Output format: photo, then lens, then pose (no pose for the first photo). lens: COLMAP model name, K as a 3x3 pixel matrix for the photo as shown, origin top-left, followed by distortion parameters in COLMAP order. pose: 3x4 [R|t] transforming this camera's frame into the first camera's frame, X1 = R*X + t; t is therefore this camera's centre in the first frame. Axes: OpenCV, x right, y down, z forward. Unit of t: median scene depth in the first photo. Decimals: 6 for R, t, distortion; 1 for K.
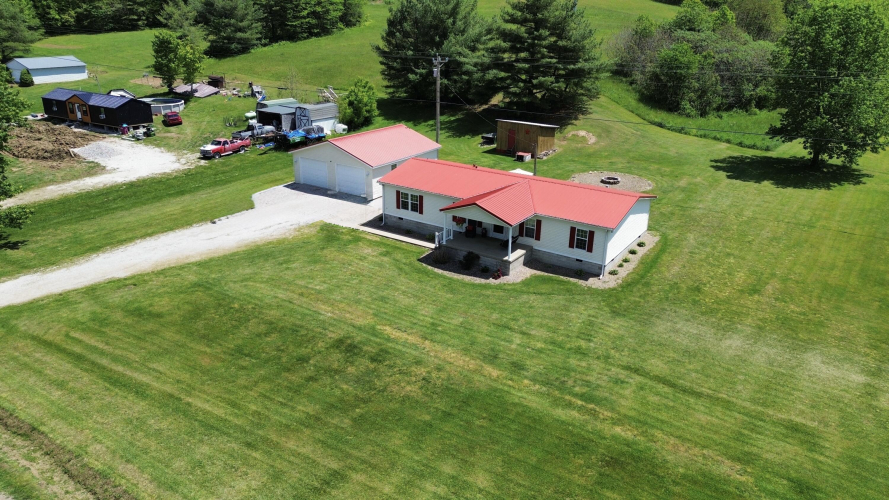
lens RADIAL K [[626.3, 0, 445.8], [0, 626.3, 247.2], [0, 0, 1]] dist [0.084834, -0.091857]
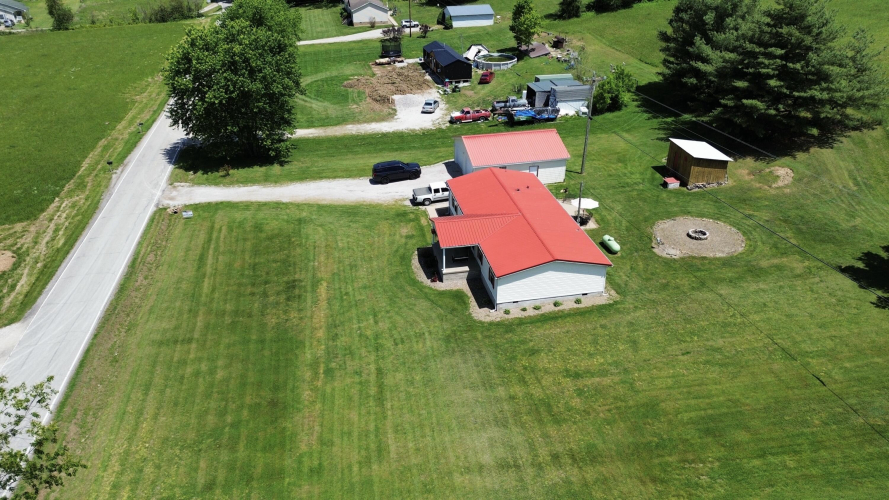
lens RADIAL K [[626.3, 0, 445.8], [0, 626.3, 247.2], [0, 0, 1]] dist [0.084834, -0.091857]
pose [[0.704051, 0.321882, -0.633013, 0.851734], [-0.233868, 0.946748, 0.221301, -0.295530], [0.670536, -0.007766, 0.741836, 0.042336]]
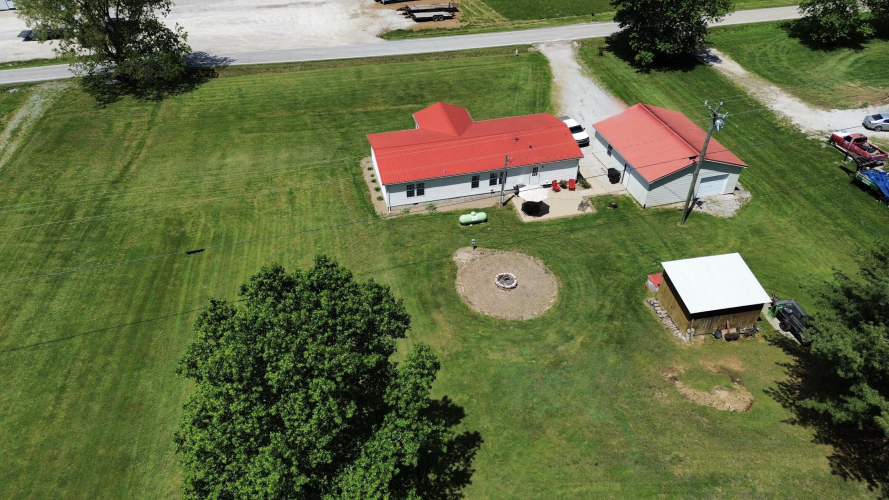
lens RADIAL K [[626.3, 0, 445.8], [0, 626.3, 247.2], [0, 0, 1]] dist [0.084834, -0.091857]
pose [[-0.673280, 0.442233, -0.592557, 1.079476], [-0.275878, 0.593290, 0.756240, -1.004123], [0.685993, 0.672634, -0.277448, 1.599214]]
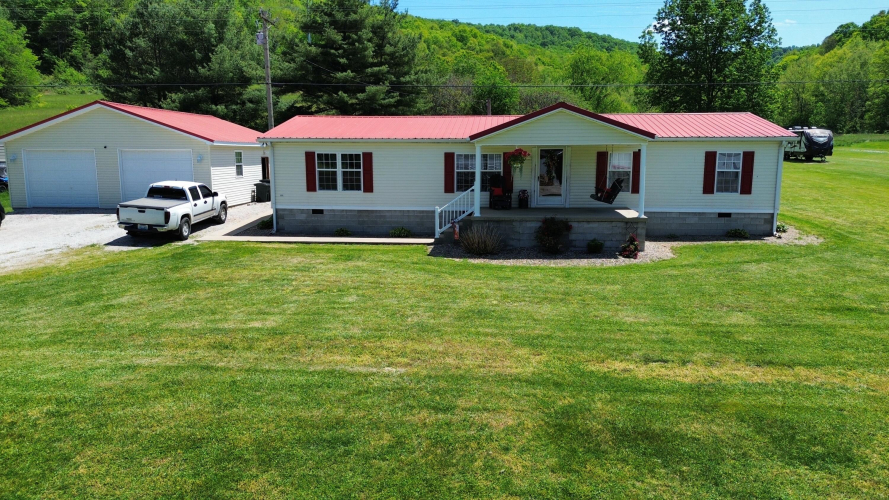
lens RADIAL K [[626.3, 0, 445.8], [0, 626.3, 247.2], [0, 0, 1]] dist [0.084834, -0.091857]
pose [[0.883782, -0.093084, 0.458547, -0.237820], [0.183445, 0.970483, -0.156558, 0.084968], [-0.430439, 0.222481, 0.874771, 0.609990]]
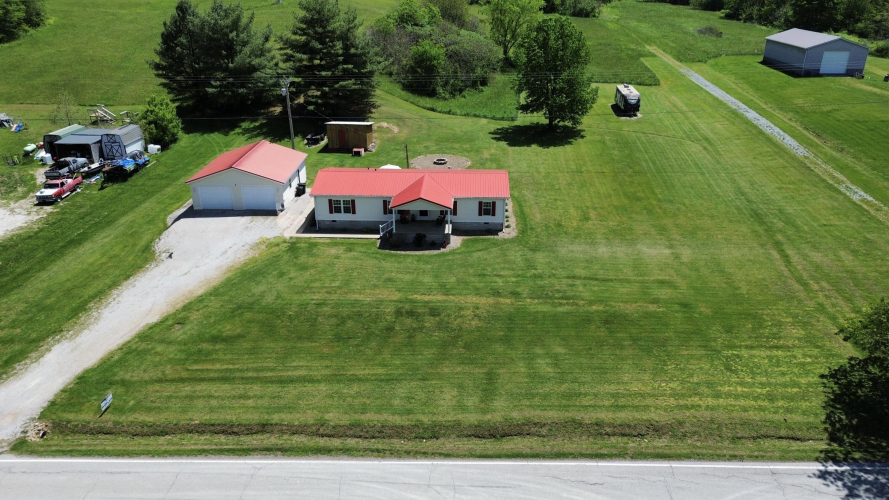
lens RADIAL K [[626.3, 0, 445.8], [0, 626.3, 247.2], [0, 0, 1]] dist [0.084834, -0.091857]
pose [[0.855629, -0.225526, 0.465872, -0.536864], [0.200885, 0.974220, 0.102665, -0.088845], [-0.477015, 0.005744, 0.878876, -0.224144]]
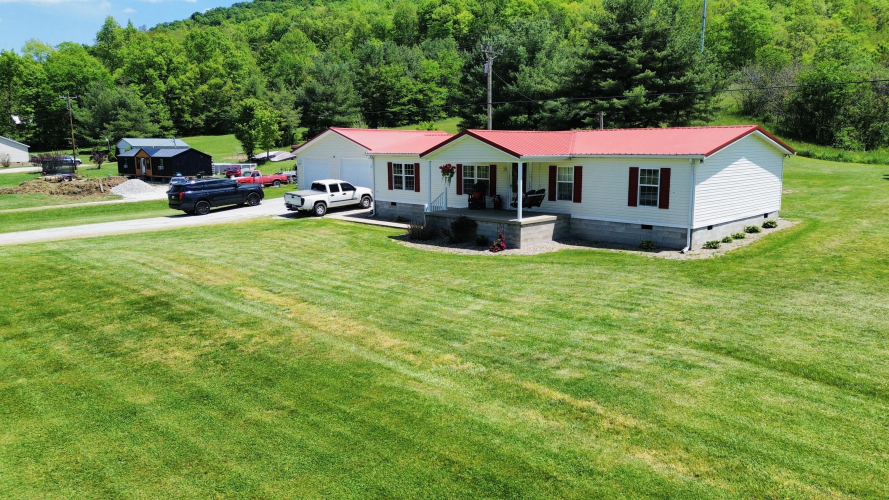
lens RADIAL K [[626.3, 0, 445.8], [0, 626.3, 247.2], [0, 0, 1]] dist [0.084834, -0.091857]
pose [[0.978213, 0.006342, -0.207506, 0.146548], [-0.048309, 0.979049, -0.197811, 0.154664], [0.201904, 0.203526, 0.958025, 0.400667]]
